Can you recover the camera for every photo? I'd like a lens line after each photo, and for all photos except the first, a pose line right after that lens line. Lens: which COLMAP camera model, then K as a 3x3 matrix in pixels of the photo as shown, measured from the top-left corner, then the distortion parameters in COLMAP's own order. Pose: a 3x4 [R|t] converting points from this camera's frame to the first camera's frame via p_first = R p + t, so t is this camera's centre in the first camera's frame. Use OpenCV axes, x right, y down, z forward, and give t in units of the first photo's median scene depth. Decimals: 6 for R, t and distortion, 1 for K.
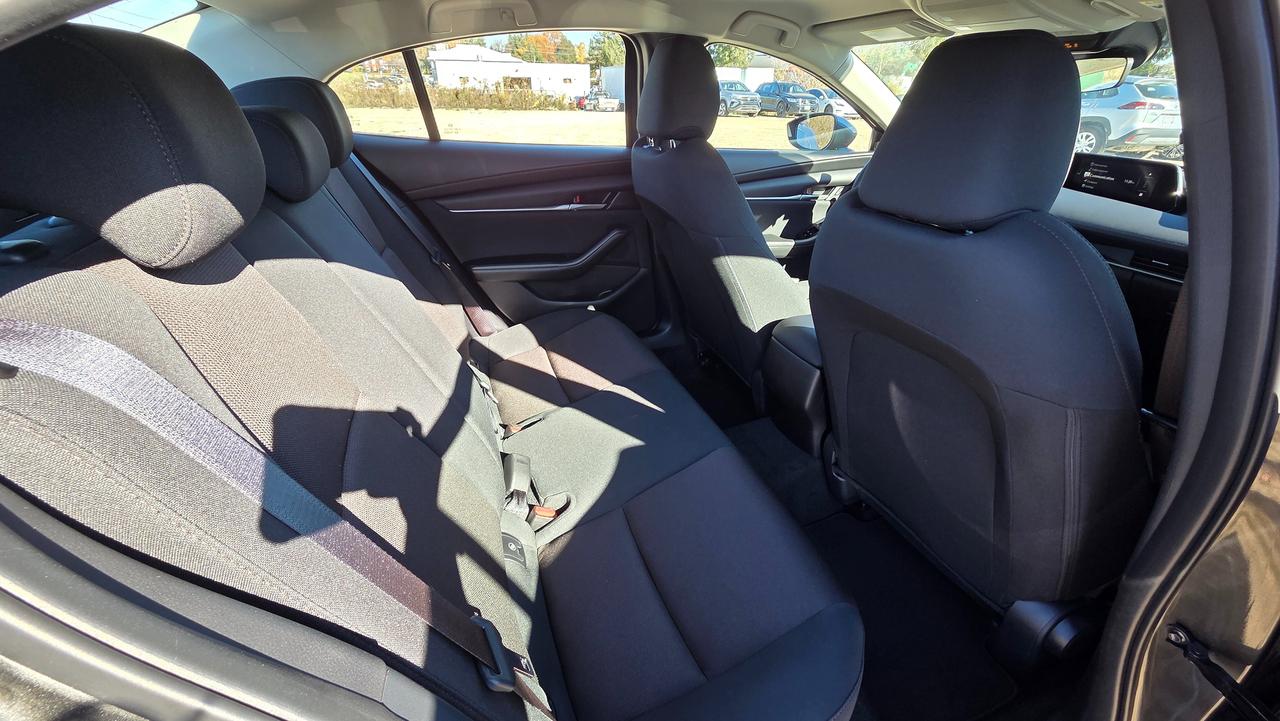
lens RADIAL K [[538.9, 0, 633.7], [0, 538.9, 359.8], [0, 0, 1]] dist [0.018966, -0.013525]
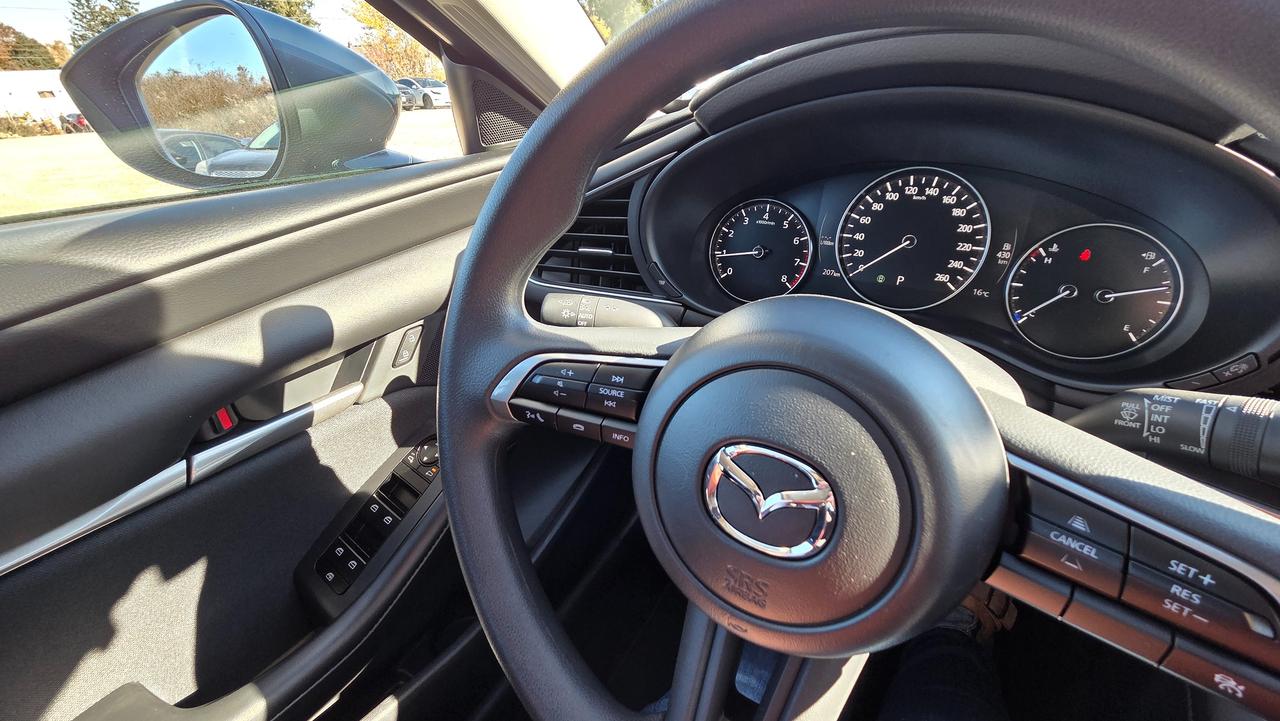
lens RADIAL K [[529.0, 0, 640.2], [0, 529.0, 357.6], [0, 0, 1]] dist [0.014846, -0.005833]
pose [[0.787762, -0.338294, 0.514769, 0.333379], [0.330217, 0.937392, 0.110694, -0.294289], [-0.519988, 0.082785, 0.850153, 0.742789]]
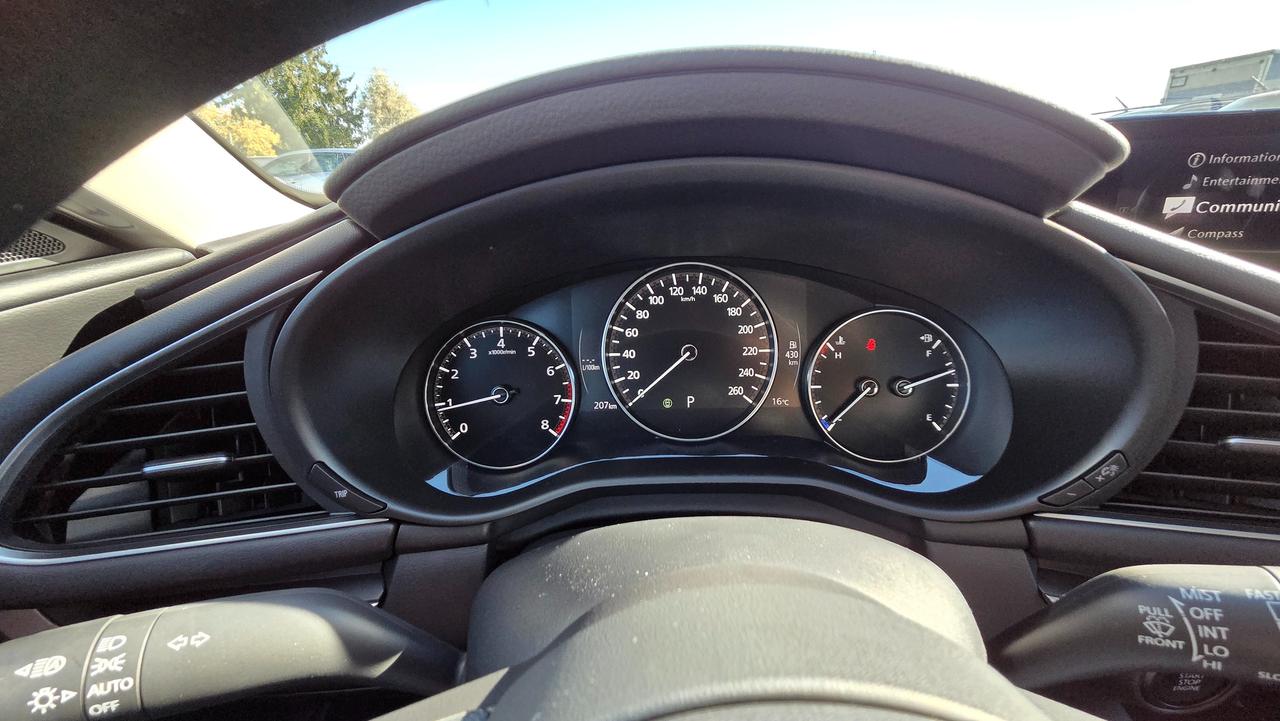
lens RADIAL K [[529.0, 0, 640.2], [0, 529.0, 357.6], [0, 0, 1]] dist [0.014846, -0.005833]
pose [[0.385316, -0.349839, 0.853900, 0.394798], [0.460269, 0.874887, 0.150745, -0.309863], [-0.799802, 0.334940, 0.498128, 0.793897]]
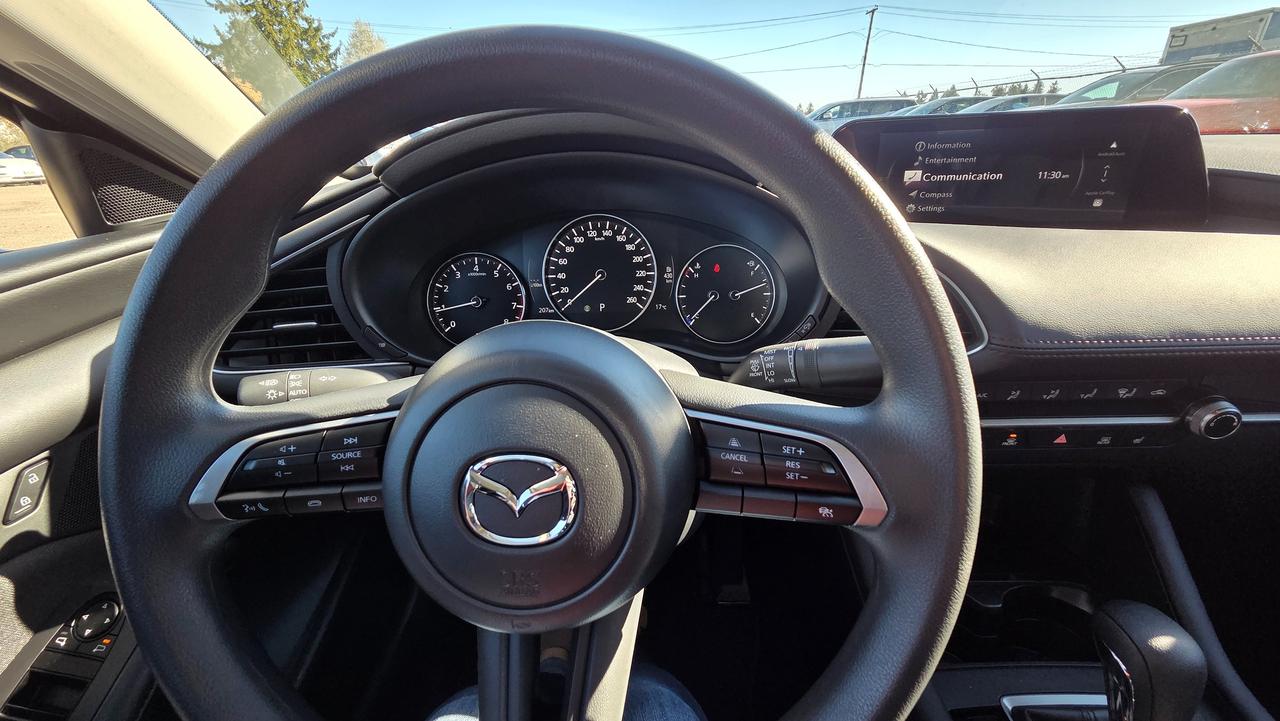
lens RADIAL K [[529.0, 0, 640.2], [0, 529.0, 357.6], [0, 0, 1]] dist [0.014846, -0.005833]
pose [[0.377952, -0.403722, 0.833163, 0.322995], [0.461533, 0.862282, 0.208465, -0.288616], [-0.802583, 0.305743, 0.512233, 0.730603]]
